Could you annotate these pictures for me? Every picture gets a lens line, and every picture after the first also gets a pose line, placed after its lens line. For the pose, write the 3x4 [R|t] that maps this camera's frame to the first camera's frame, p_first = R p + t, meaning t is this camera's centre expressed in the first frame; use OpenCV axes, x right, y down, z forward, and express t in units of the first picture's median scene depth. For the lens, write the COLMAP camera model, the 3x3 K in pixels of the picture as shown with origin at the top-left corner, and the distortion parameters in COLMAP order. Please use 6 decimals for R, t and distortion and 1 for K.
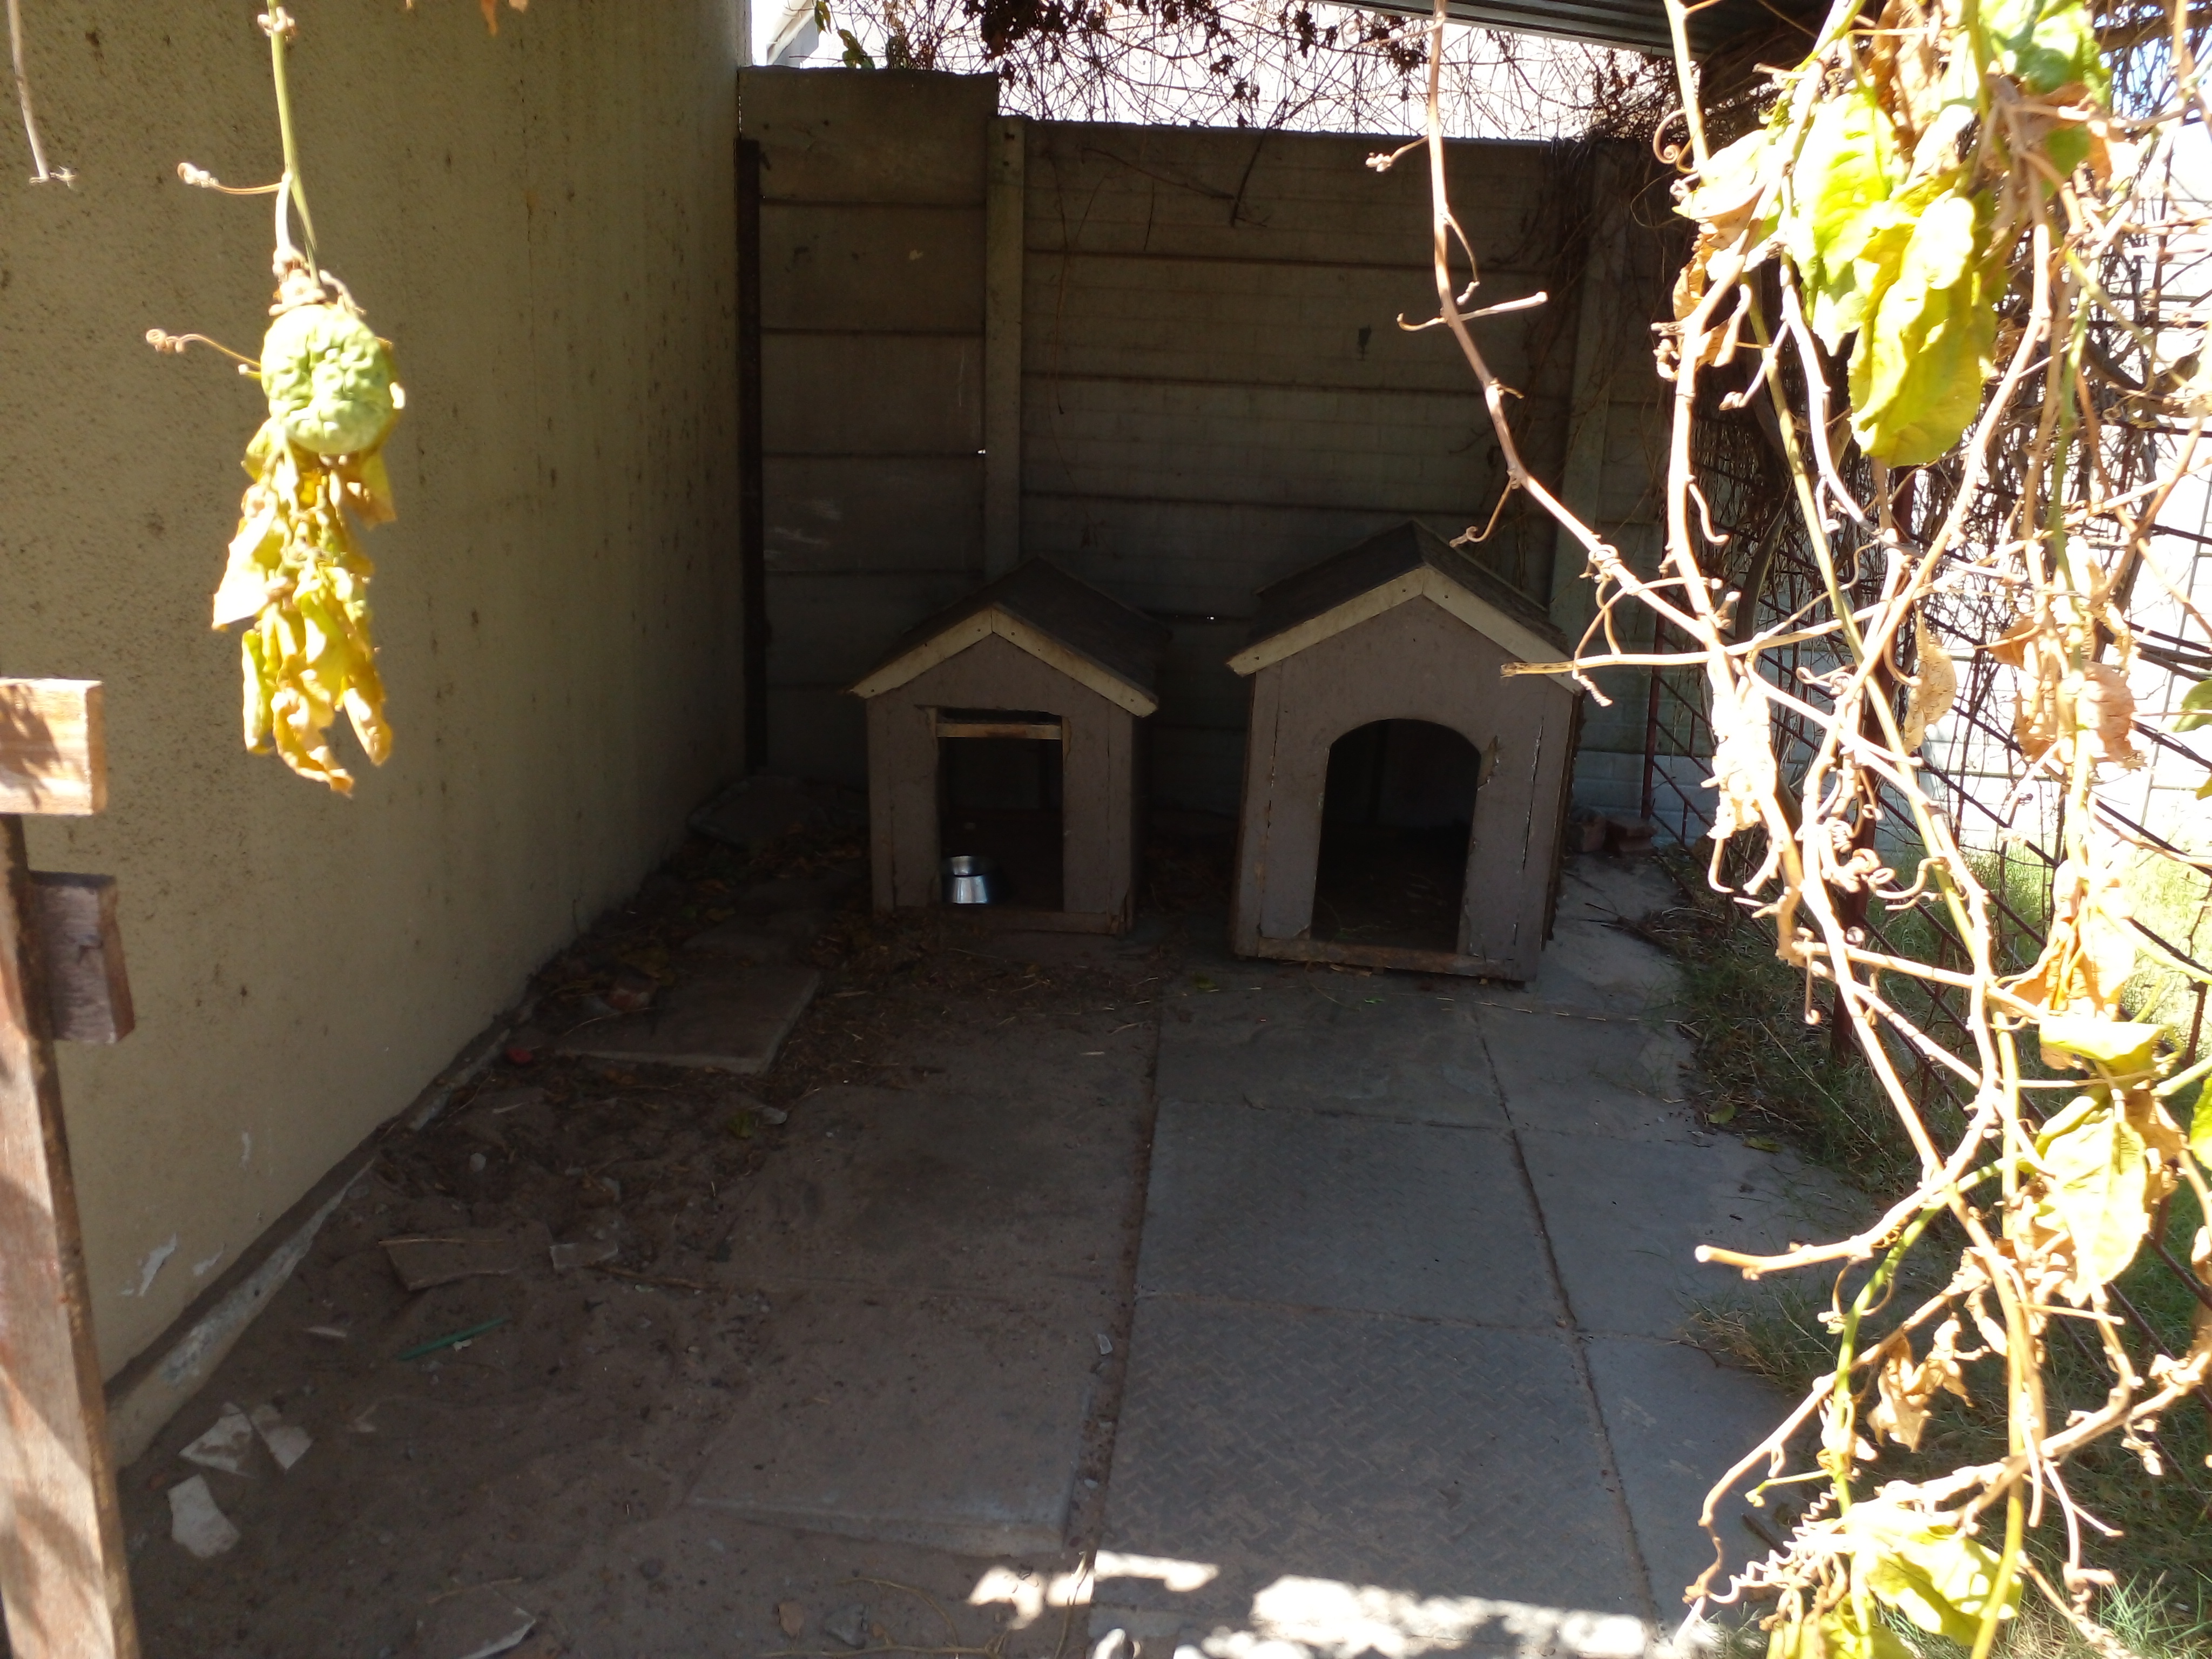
lens RADIAL K [[1743.3, 0, 1102.6], [0, 1743.3, 873.3], [0, 0, 1]] dist [0.159181, -0.409554]
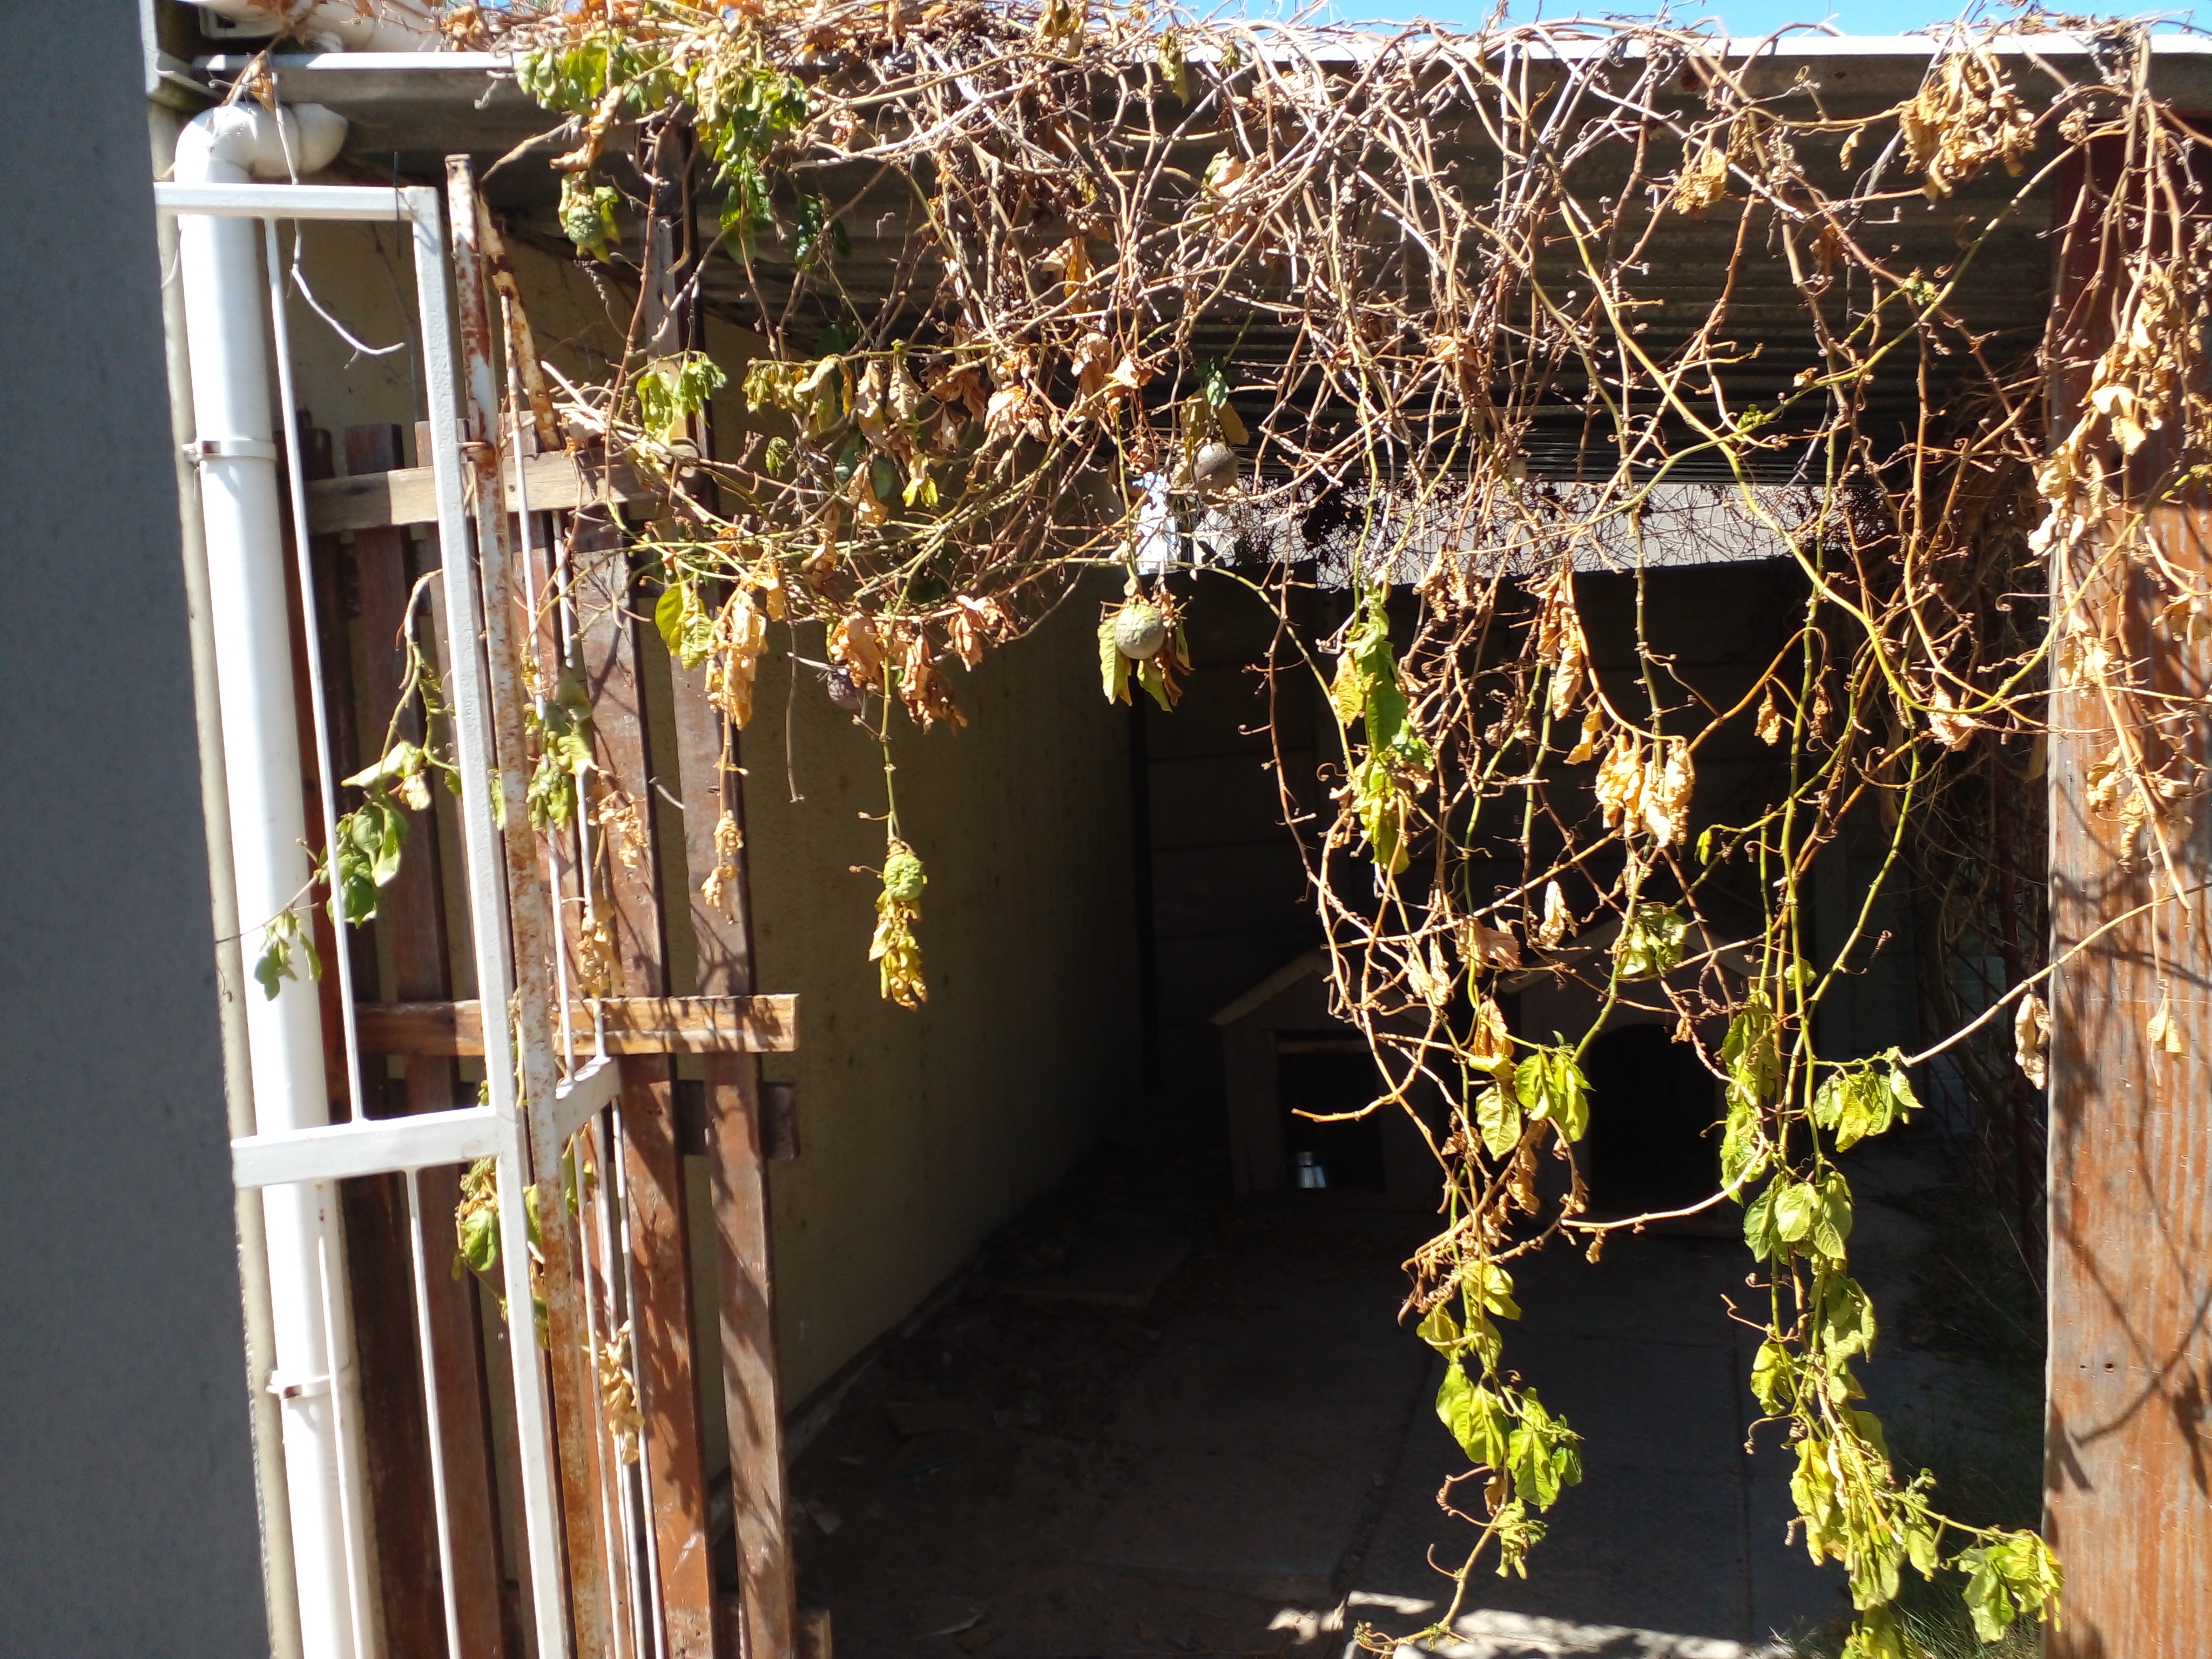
lens RADIAL K [[1722.0, 0, 1081.0], [0, 1722.0, 826.2], [0, 0, 1]] dist [0.047590, -0.042979]
pose [[0.965718, -0.076621, -0.248027, 0.096875], [0.017325, 0.972341, -0.232923, 0.053825], [0.259014, 0.220641, 0.940335, -0.280952]]
